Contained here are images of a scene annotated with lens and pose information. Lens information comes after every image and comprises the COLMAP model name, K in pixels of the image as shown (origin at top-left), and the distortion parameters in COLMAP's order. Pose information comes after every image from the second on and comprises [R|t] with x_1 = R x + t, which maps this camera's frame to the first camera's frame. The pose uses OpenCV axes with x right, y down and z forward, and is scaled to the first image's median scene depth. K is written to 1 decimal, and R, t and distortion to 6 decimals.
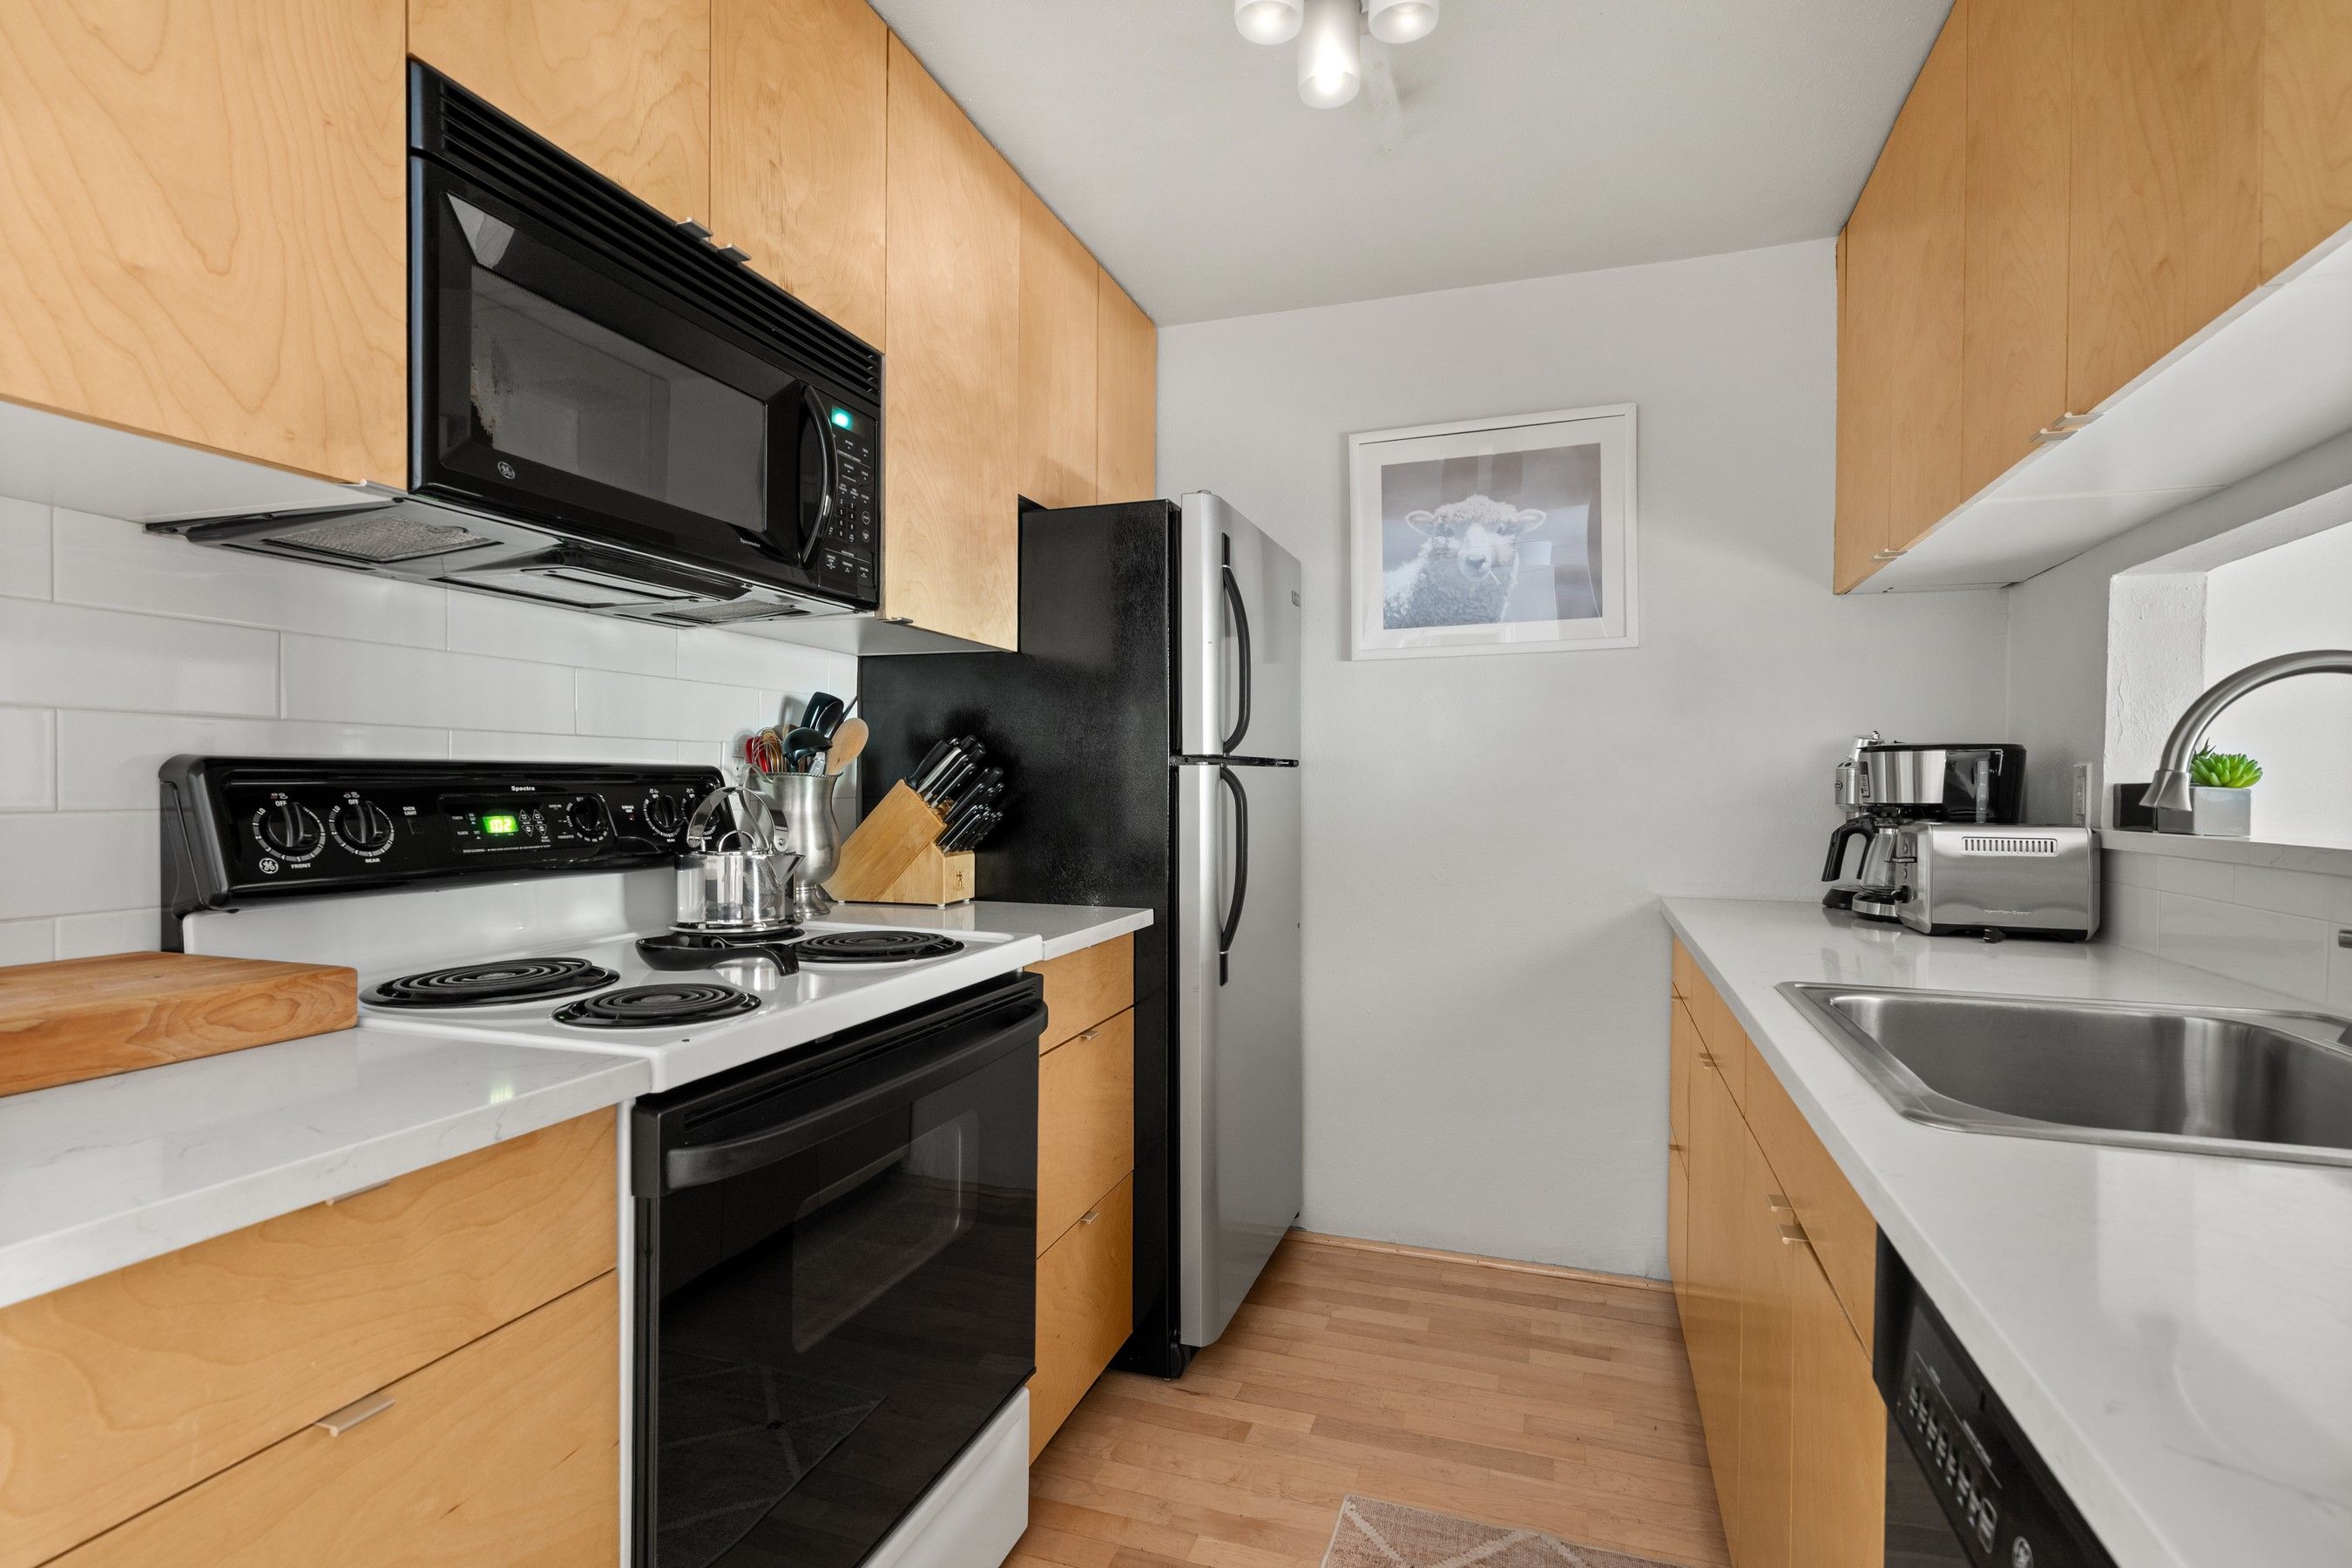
lens RADIAL K [[1131.2, 0, 1176.0], [0, 1131.2, 784.0], [0, 0, 1]] dist [0.001124, 0.000367]
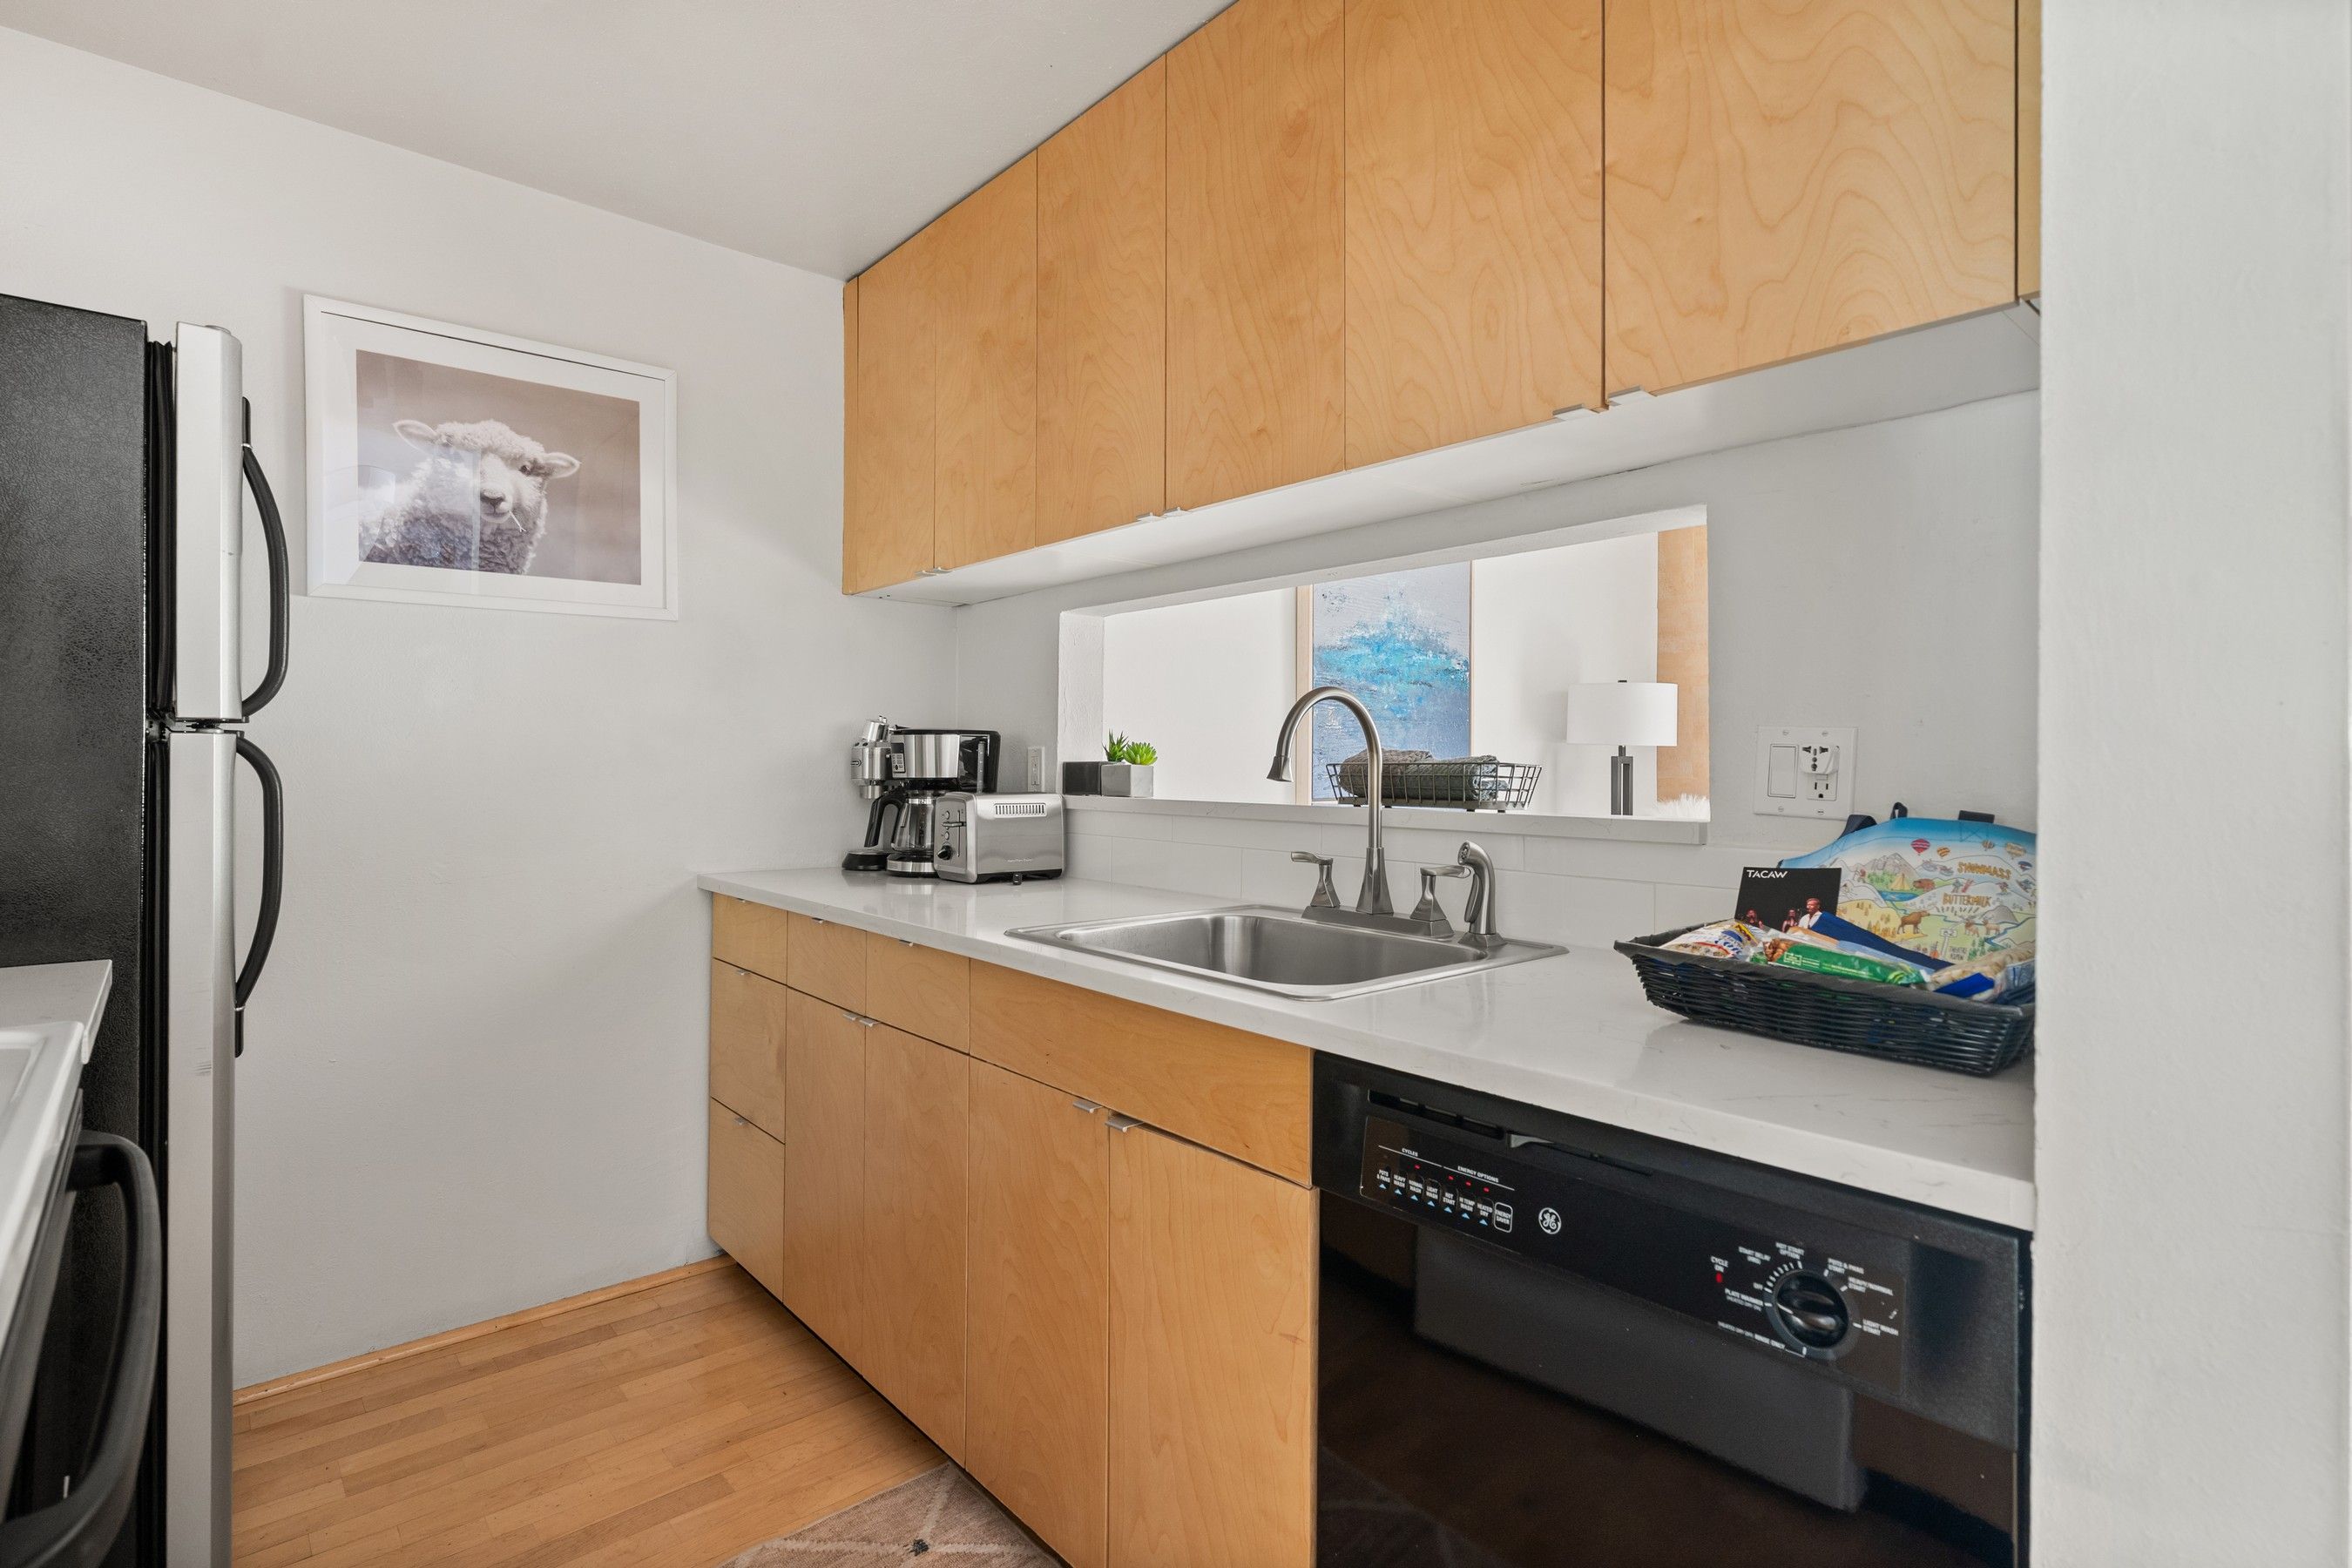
lens RADIAL K [[1137.7, 0, 1174.3], [0, 1137.7, 738.3], [0, 0, 1]] dist [-0.000258, 0.000732]
pose [[0.494967, 0.017078, 0.868744, -0.276177], [-0.003071, 0.999835, -0.017905, -0.003675], [-0.868906, 0.006194, 0.494938, 0.166970]]
